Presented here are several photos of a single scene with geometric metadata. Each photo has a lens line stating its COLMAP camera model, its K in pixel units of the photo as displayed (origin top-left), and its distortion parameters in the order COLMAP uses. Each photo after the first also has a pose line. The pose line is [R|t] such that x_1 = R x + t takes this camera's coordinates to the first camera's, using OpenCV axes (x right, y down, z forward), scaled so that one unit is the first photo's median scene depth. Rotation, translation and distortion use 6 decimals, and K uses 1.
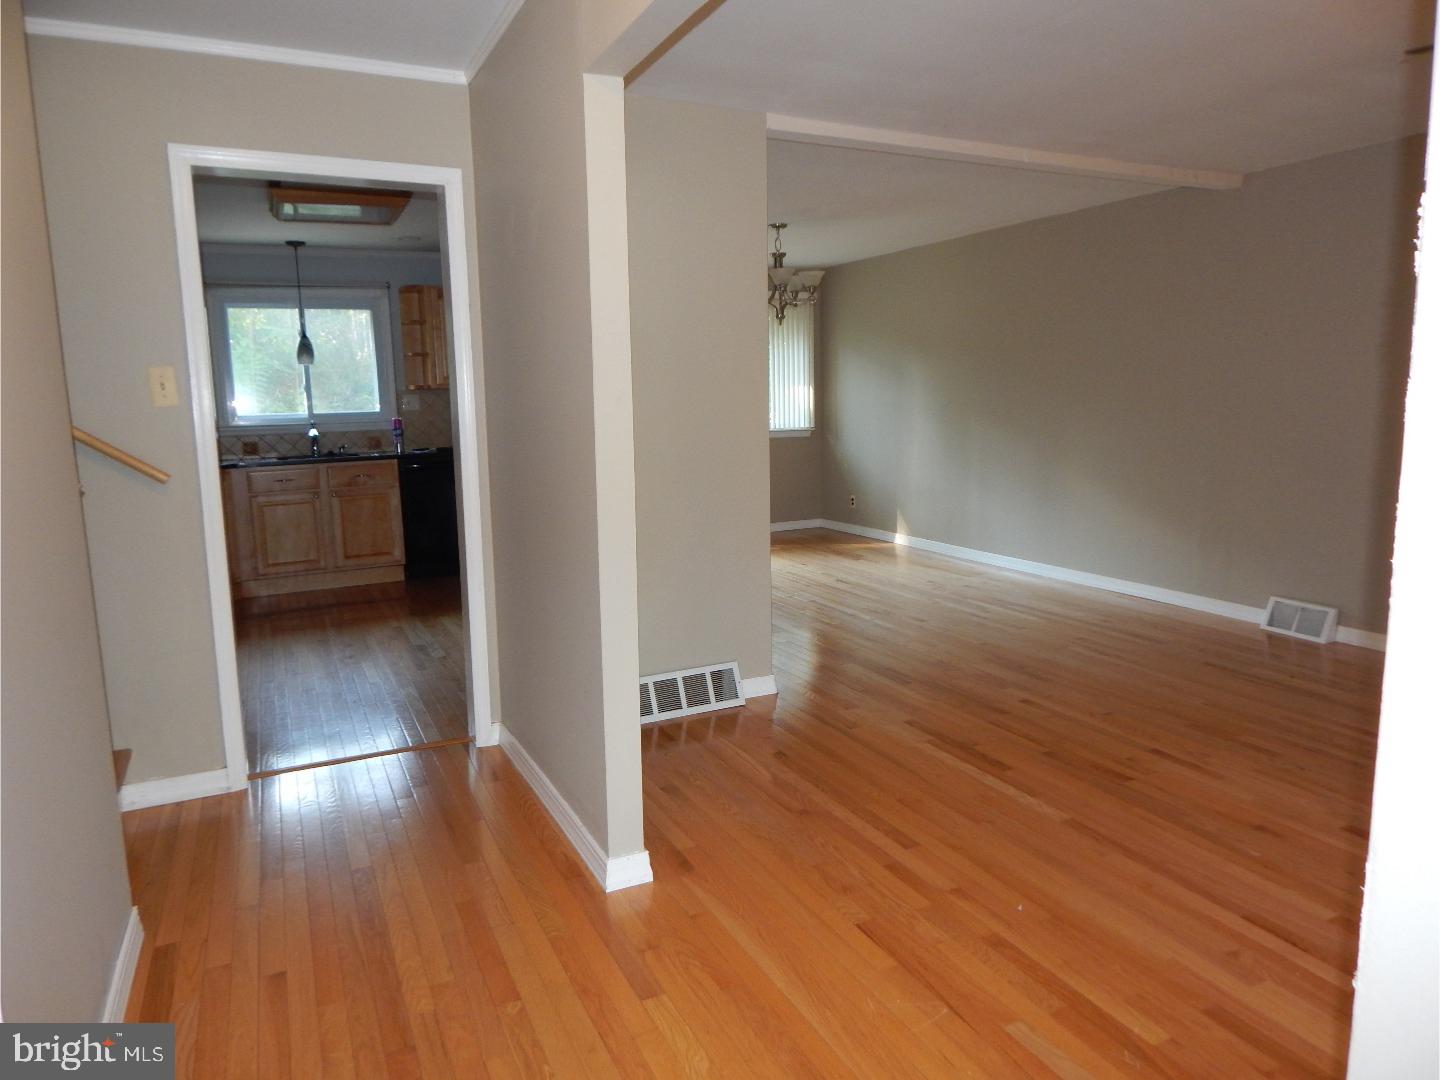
lens RADIAL K [[932.0, 0, 720.0], [0, 932.0, 540.0], [0, 0, 1]] dist [-0.026039, 0.000780]
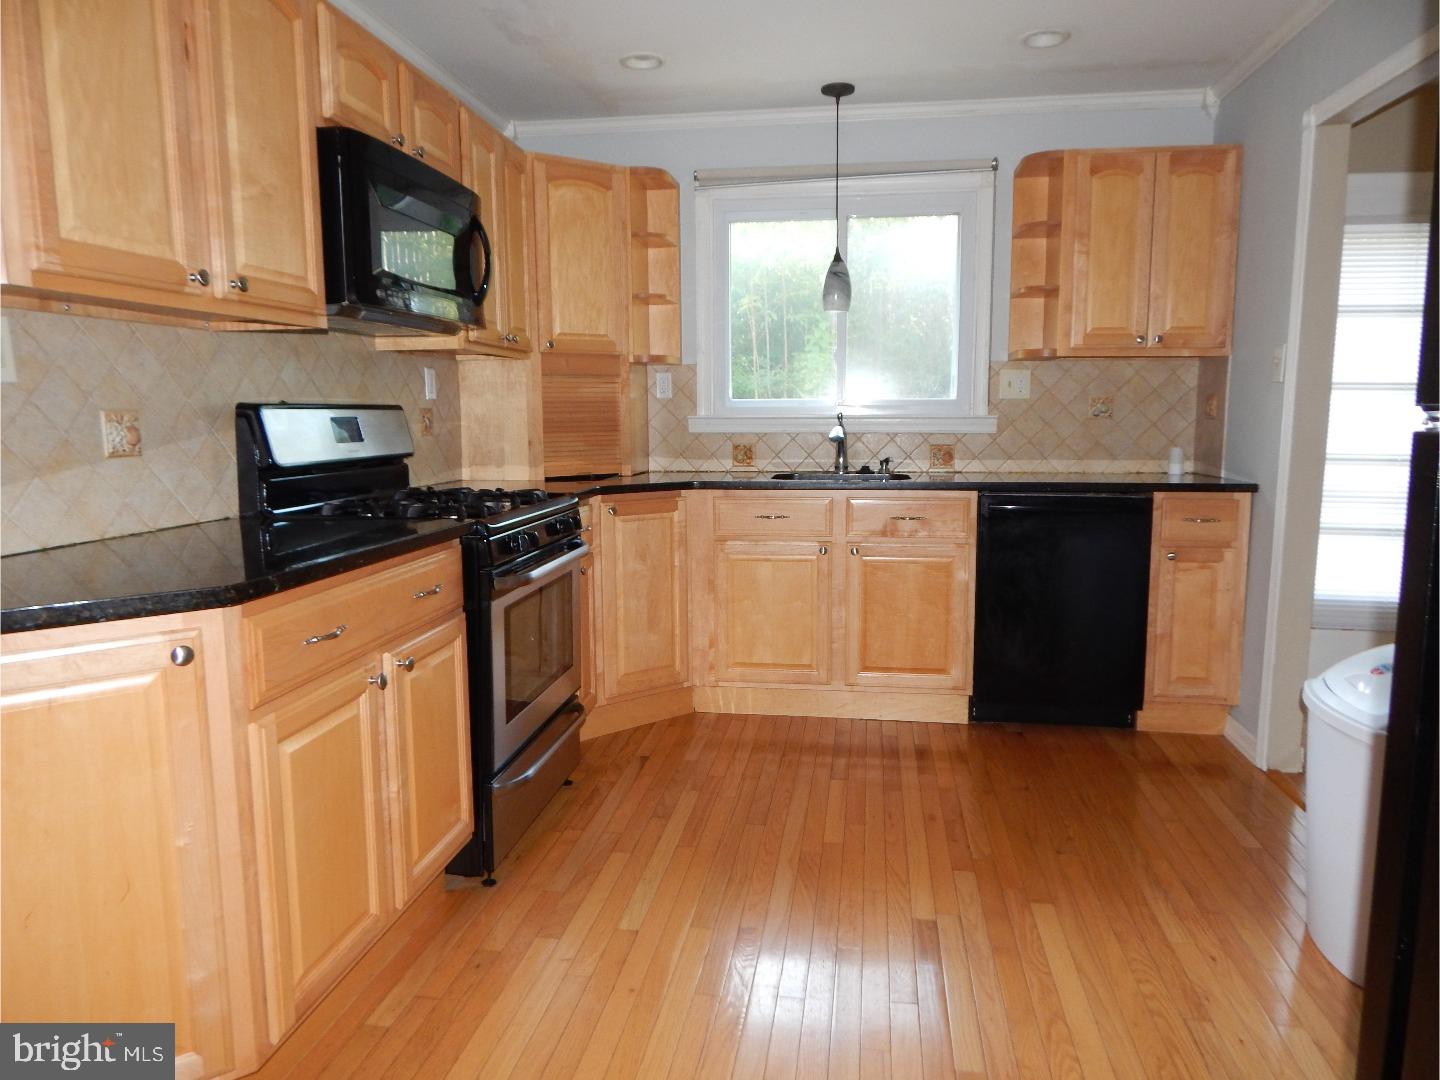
lens RADIAL K [[932.0, 0, 720.0], [0, 932.0, 540.0], [0, 0, 1]] dist [-0.026039, 0.000780]
pose [[0.817876, 0.096168, -0.567301, -0.166030], [-0.098140, 0.994802, 0.027150, -0.057737], [0.566963, 0.033470, 0.823063, 0.485393]]
